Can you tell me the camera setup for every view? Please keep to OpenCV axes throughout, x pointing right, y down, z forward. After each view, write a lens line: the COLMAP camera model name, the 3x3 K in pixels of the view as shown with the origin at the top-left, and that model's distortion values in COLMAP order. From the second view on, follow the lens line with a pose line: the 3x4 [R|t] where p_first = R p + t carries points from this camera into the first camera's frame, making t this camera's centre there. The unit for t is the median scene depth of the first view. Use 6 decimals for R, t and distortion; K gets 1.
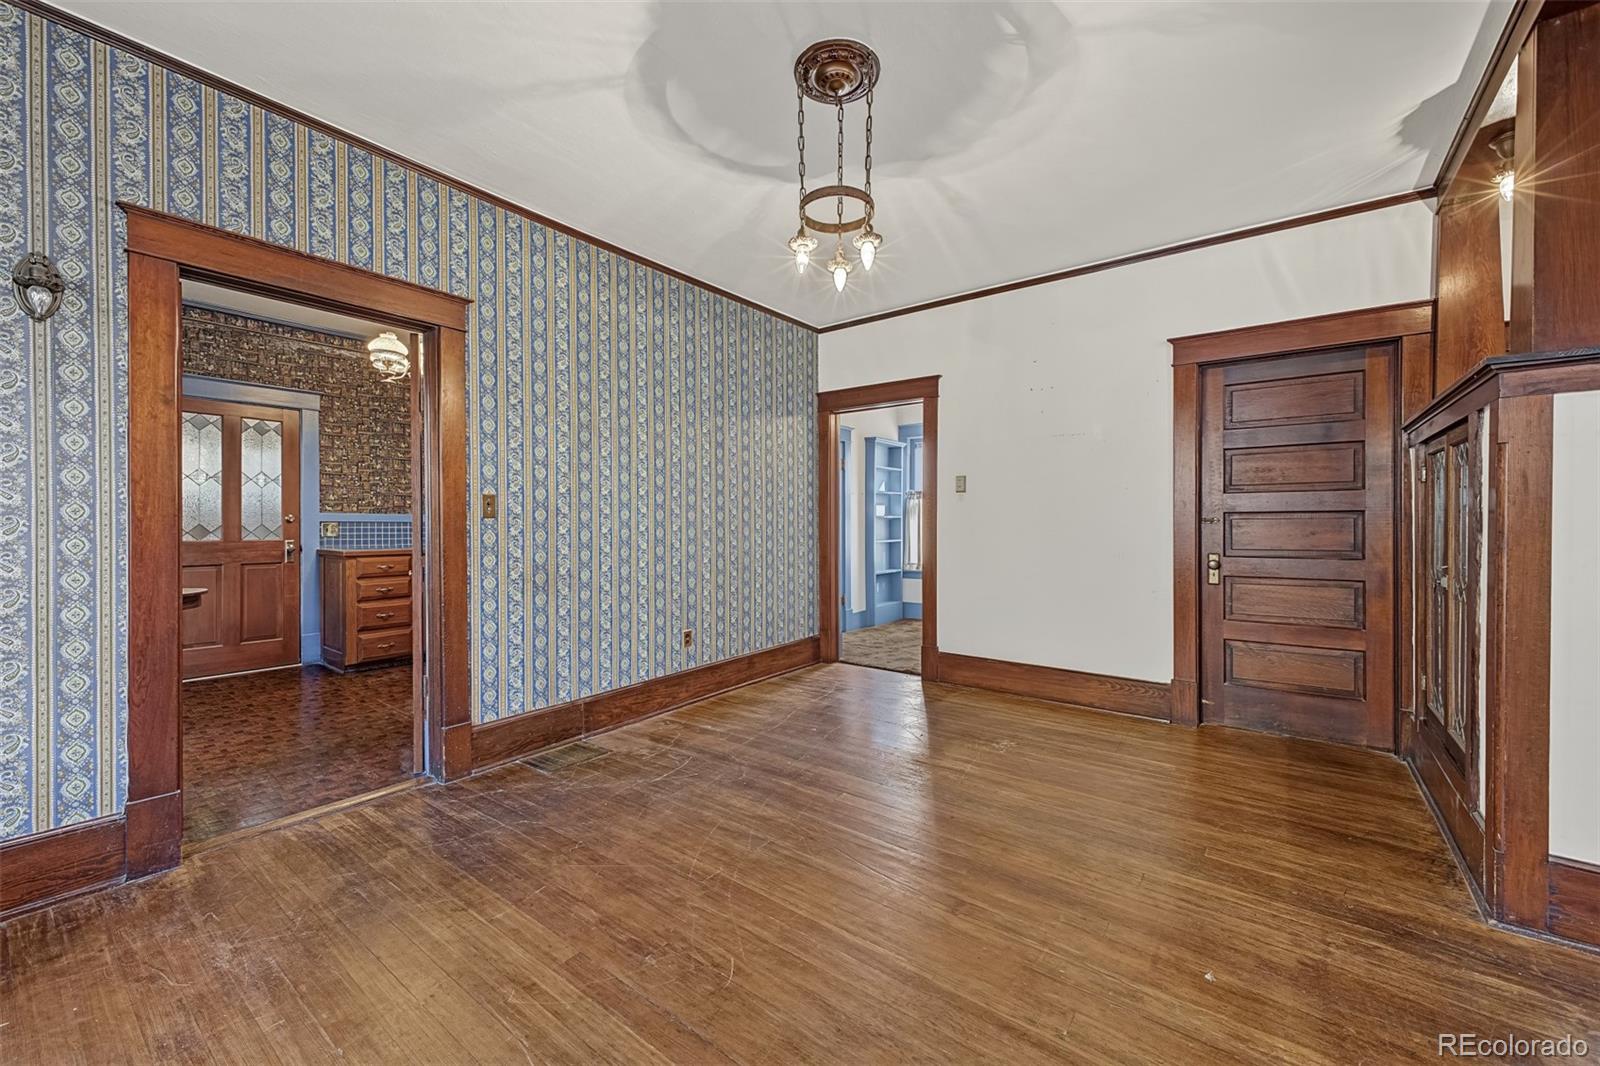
lens RADIAL K [[628.4, 0, 802.4], [0, 628.4, 523.1], [0, 0, 1]] dist [0.000670, -0.000023]
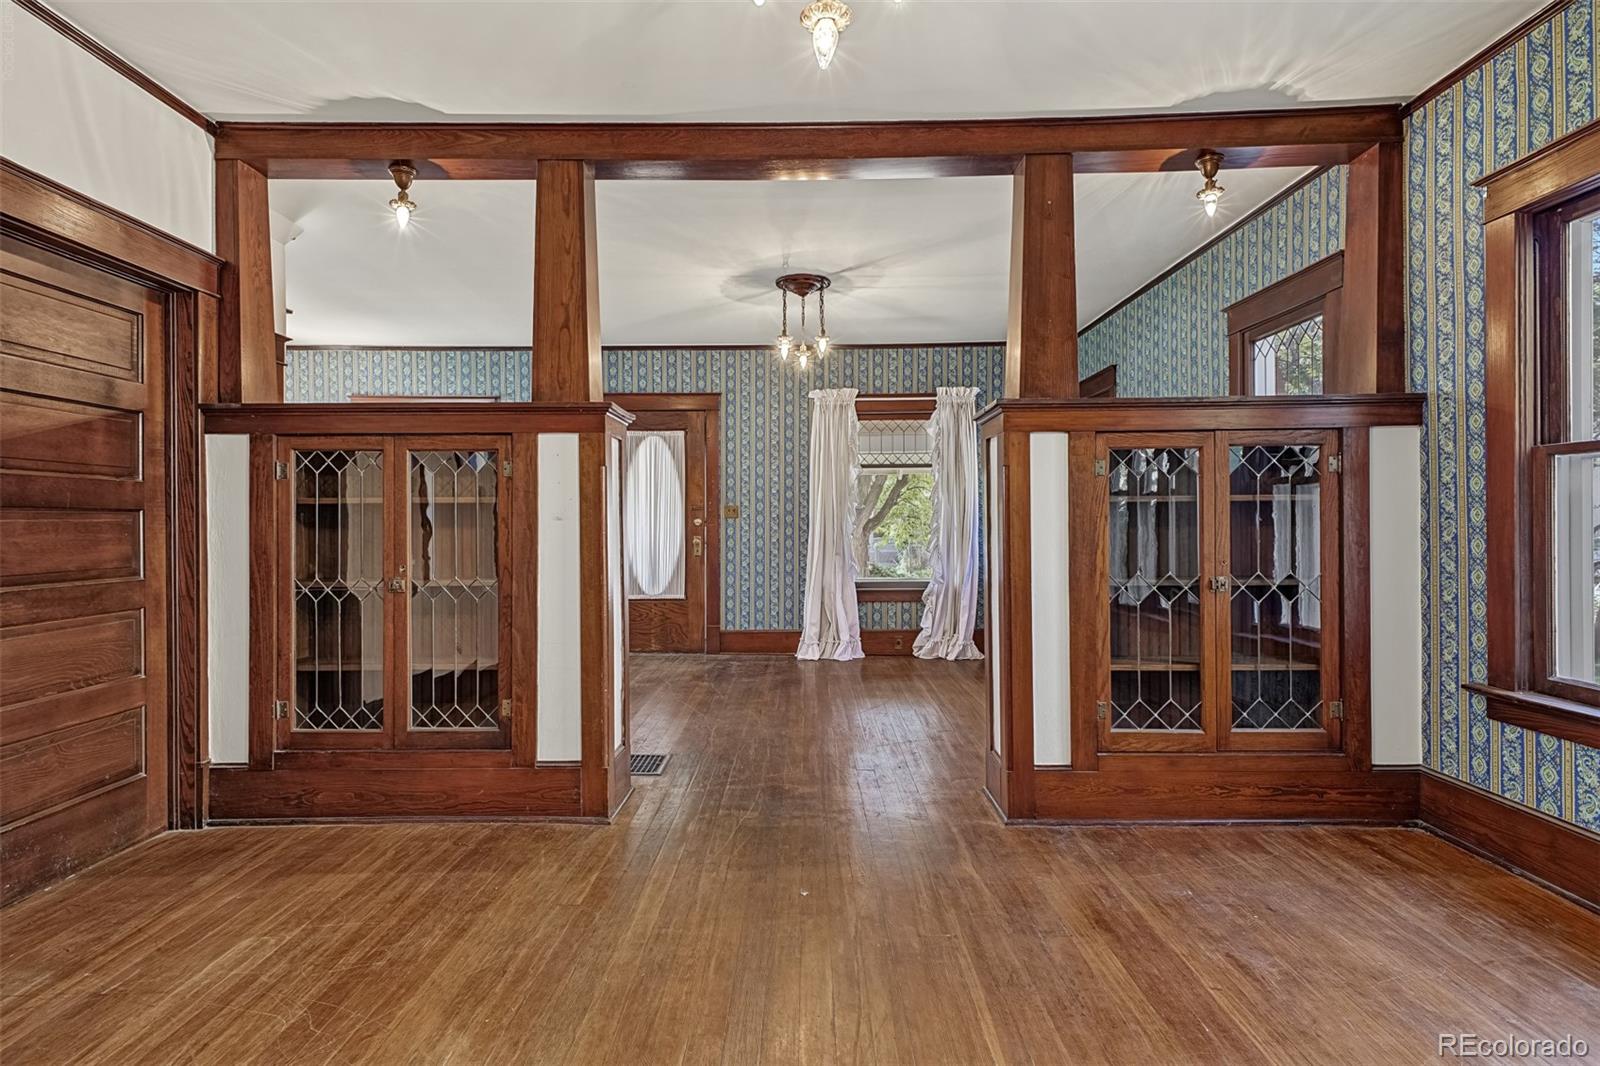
lens RADIAL K [[812.5, 0, 791.8], [0, 812.5, 523.6], [0, 0, 1]] dist [0.026173, -0.012677]
pose [[-0.591282, 0.005418, 0.806447, -0.410093], [0.004756, 0.999983, -0.003232, 0.003130], [-0.806451, 0.001925, -0.591298, 1.290317]]
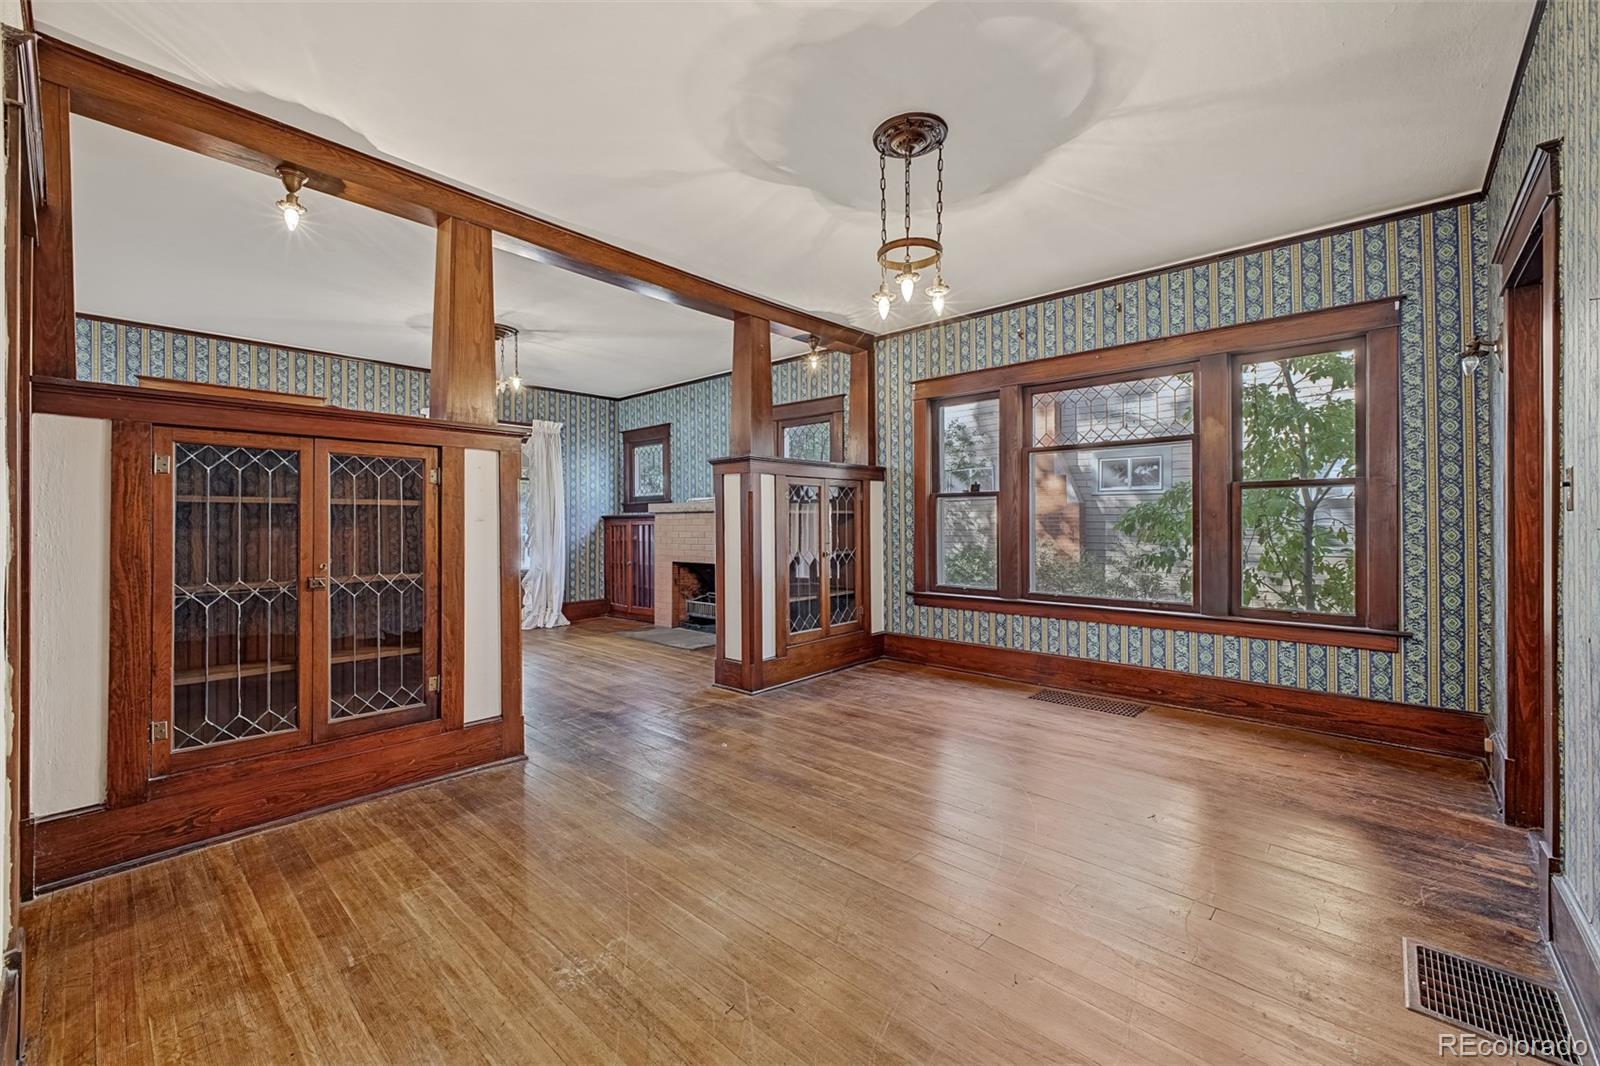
lens RADIAL K [[631.2, 0, 805.5], [0, 631.2, 518.4], [0, 0, 1]] dist [0.020613, -0.011347]
pose [[-0.995926, 0.005606, 0.089996, 0.134309], [0.004850, 0.999951, -0.008625, 0.000180], [-0.090040, -0.008153, -0.995905, 2.009633]]
